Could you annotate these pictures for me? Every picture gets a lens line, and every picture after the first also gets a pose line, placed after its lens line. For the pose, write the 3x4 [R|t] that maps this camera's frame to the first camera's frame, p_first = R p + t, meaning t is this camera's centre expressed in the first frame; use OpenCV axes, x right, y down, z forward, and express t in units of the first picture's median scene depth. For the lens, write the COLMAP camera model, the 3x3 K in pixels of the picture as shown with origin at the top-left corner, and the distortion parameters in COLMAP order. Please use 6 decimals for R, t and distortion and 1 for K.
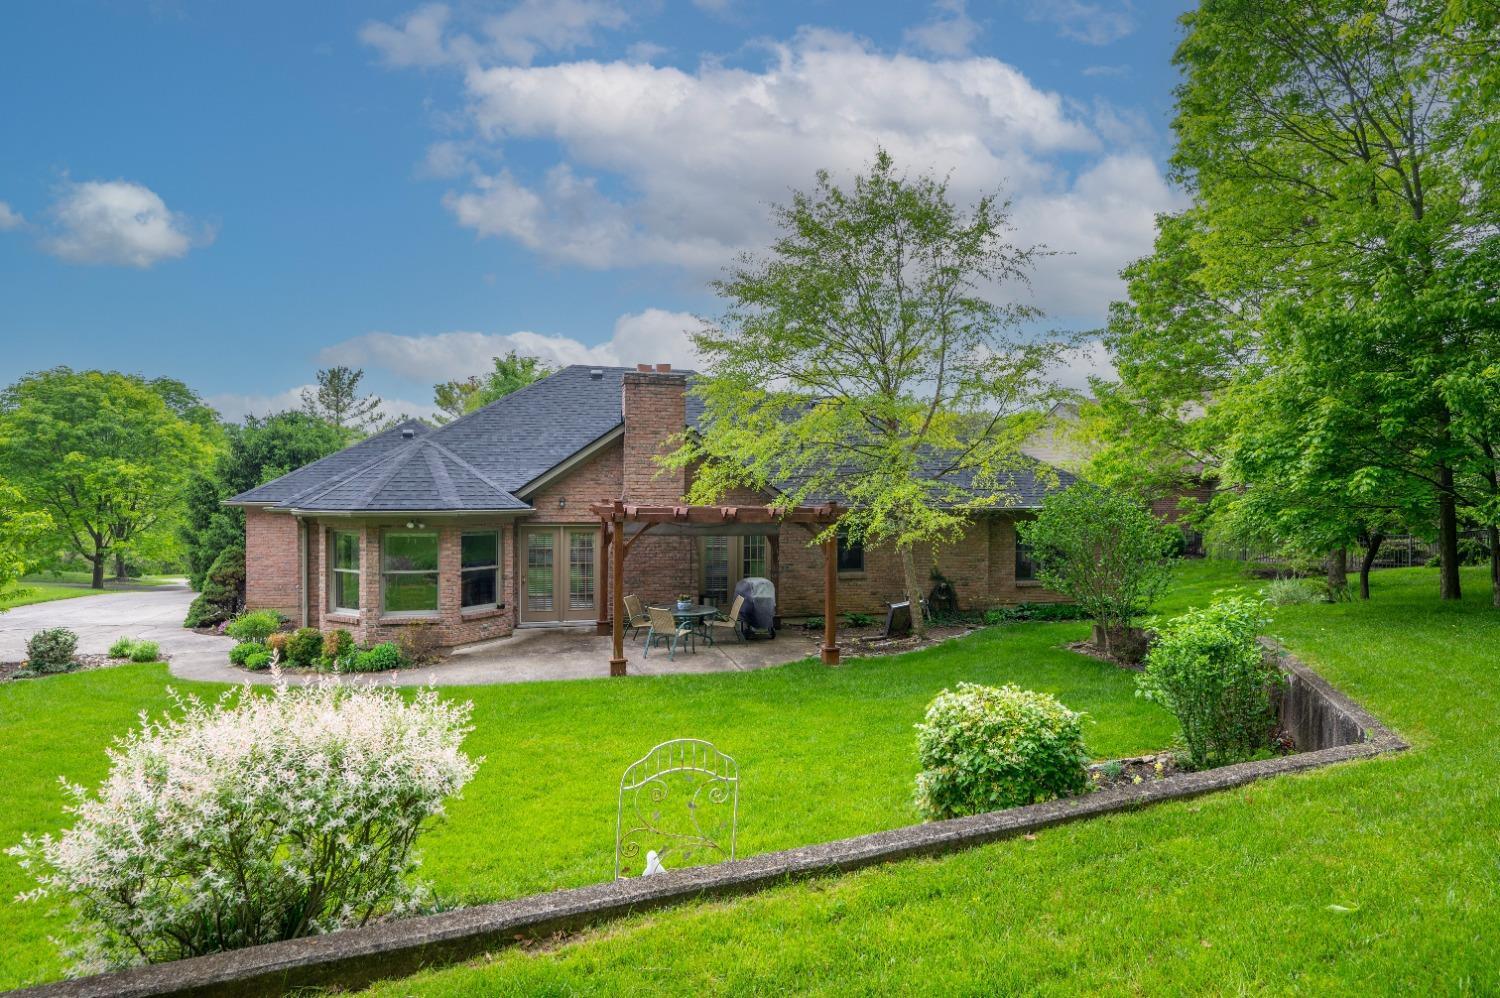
lens RADIAL K [[798.1, 0, 753.6], [0, 798.1, 503.2], [0, 0, 1]] dist [-0.000659, -0.000277]
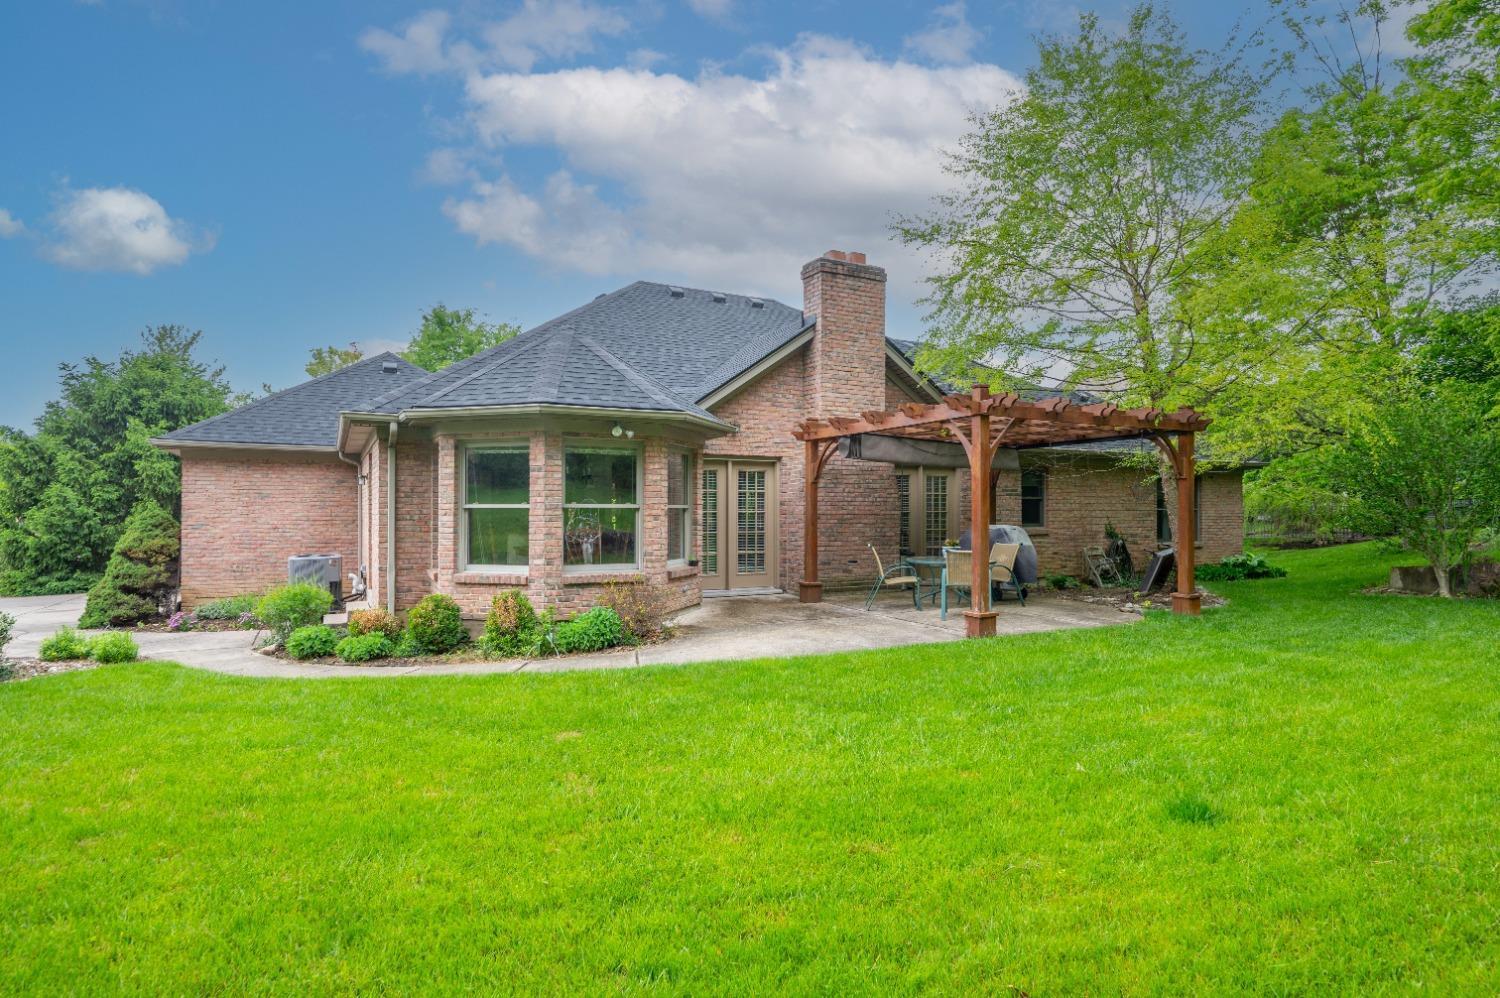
lens RADIAL K [[798.1, 0, 747.6], [0, 798.1, 501.2], [0, 0, 1]] dist [-0.000659, -0.000277]
pose [[0.973167, -0.001334, 0.230097, -0.374281], [0.007616, 0.999622, -0.026412, 0.081528], [-0.229975, 0.027455, 0.972809, 0.261804]]
